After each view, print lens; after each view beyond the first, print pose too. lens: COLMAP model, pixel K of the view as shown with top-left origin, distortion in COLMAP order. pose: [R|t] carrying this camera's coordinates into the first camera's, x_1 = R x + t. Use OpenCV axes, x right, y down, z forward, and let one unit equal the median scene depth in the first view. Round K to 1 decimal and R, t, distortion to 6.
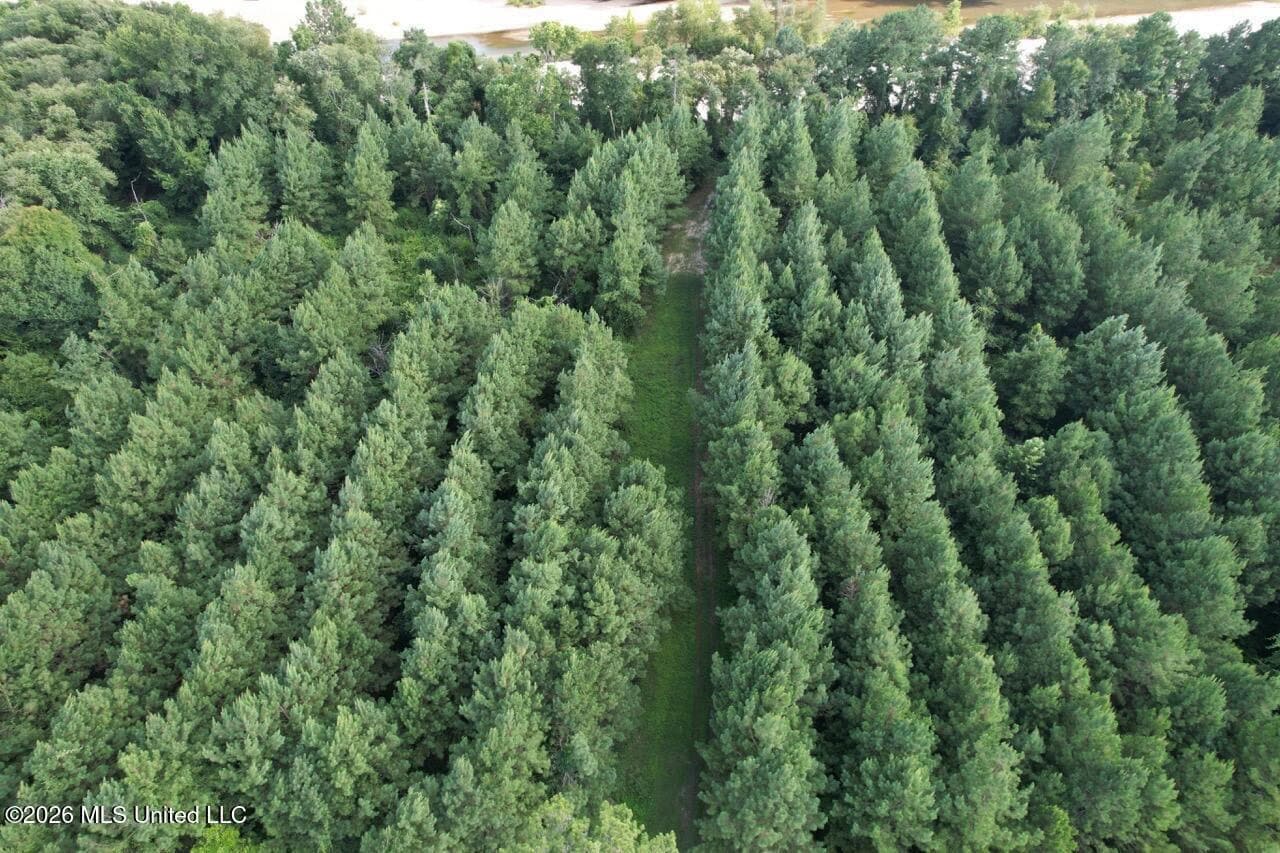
lens RADIAL K [[821.4, 0, 646.4], [0, 821.4, 430.6], [0, 0, 1]] dist [-0.074482, 0.068513]
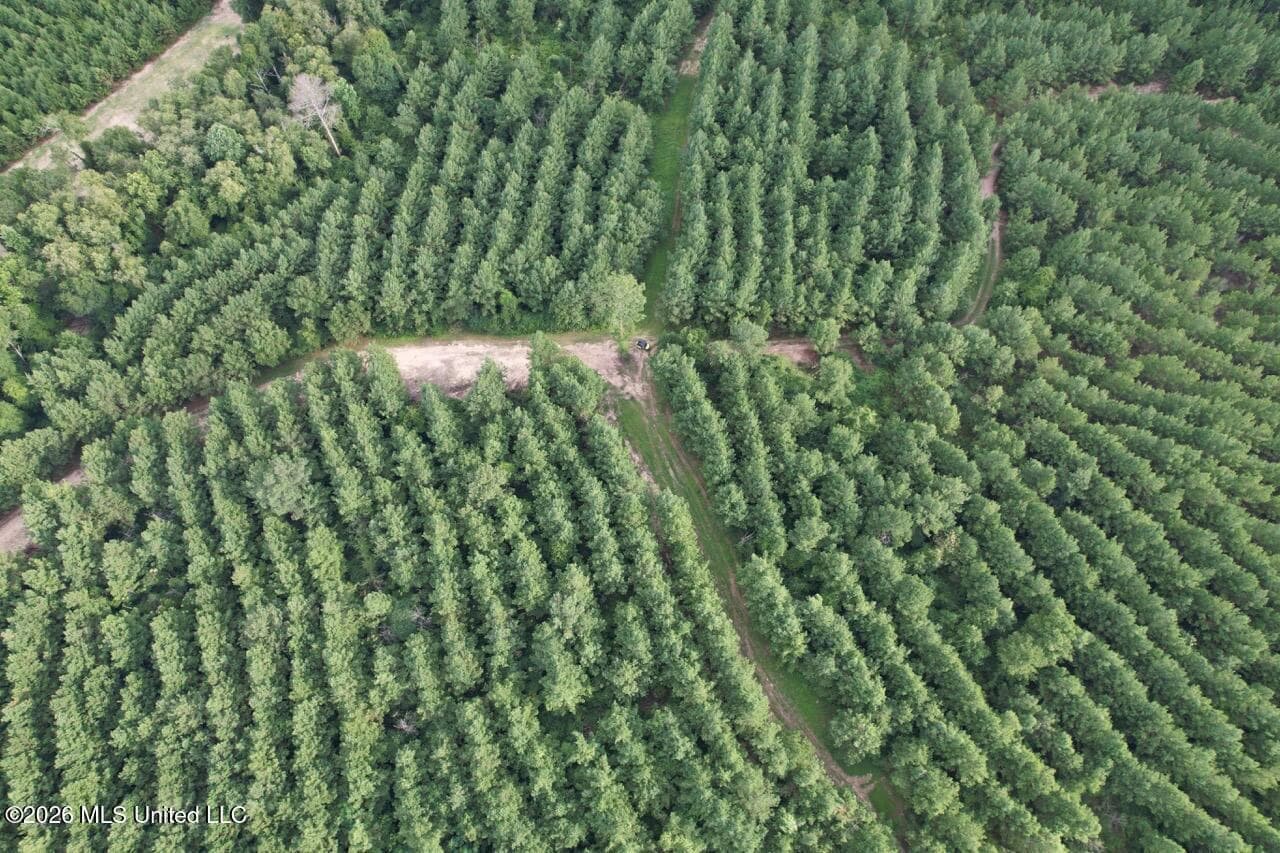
lens RADIAL K [[821.4, 0, 667.1], [0, 821.4, 445.3], [0, 0, 1]] dist [-0.074482, 0.068513]
pose [[0.996523, 0.079041, -0.026359, 0.176629], [-0.063850, 0.927681, 0.367875, -0.130751], [0.053530, -0.364913, 0.929502, -1.653469]]
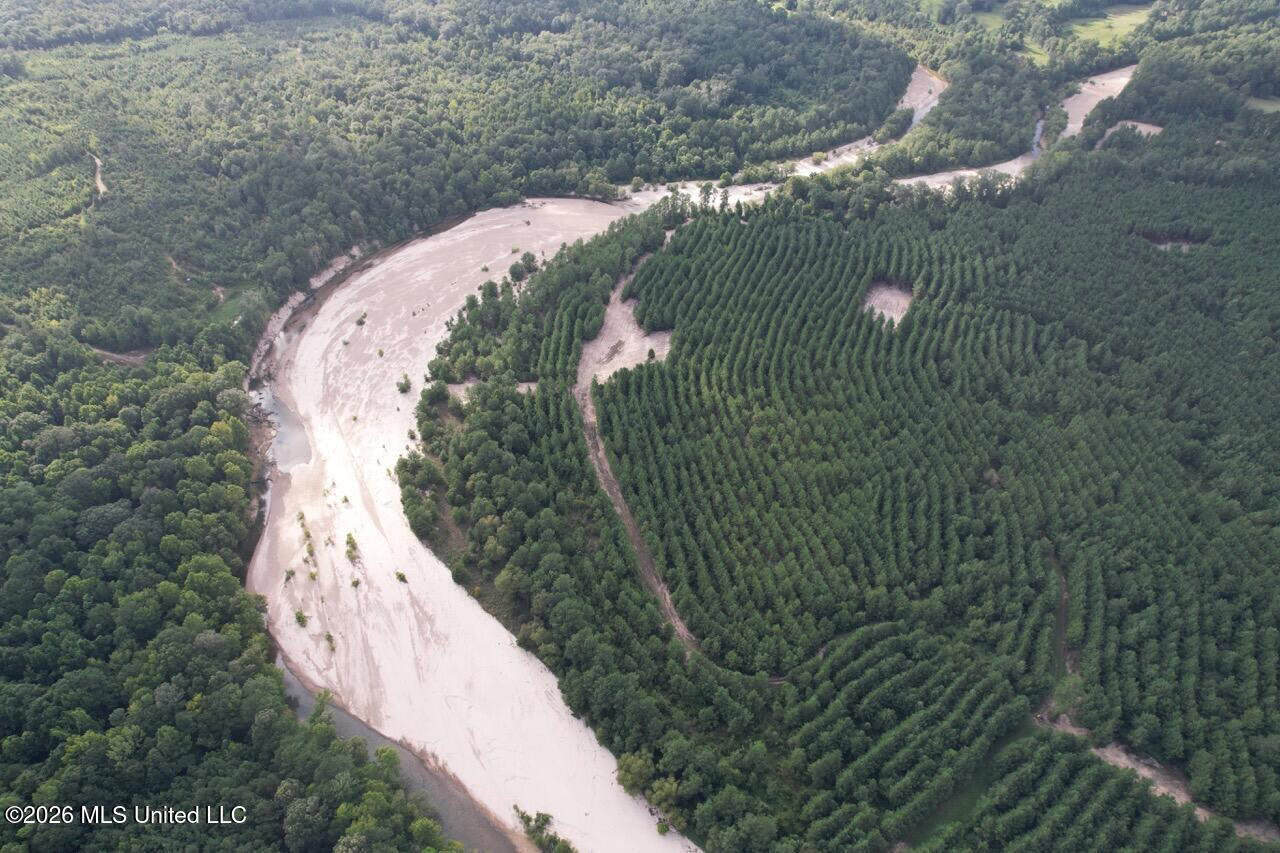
lens RADIAL K [[821.4, 0, 633.8], [0, 821.4, 425.6], [0, 0, 1]] dist [-0.074482, 0.068513]
pose [[-0.641294, -0.473797, 0.603539, -0.473164], [0.566231, 0.238596, 0.788958, -4.774563], [-0.517807, 0.847696, 0.115268, 0.030711]]
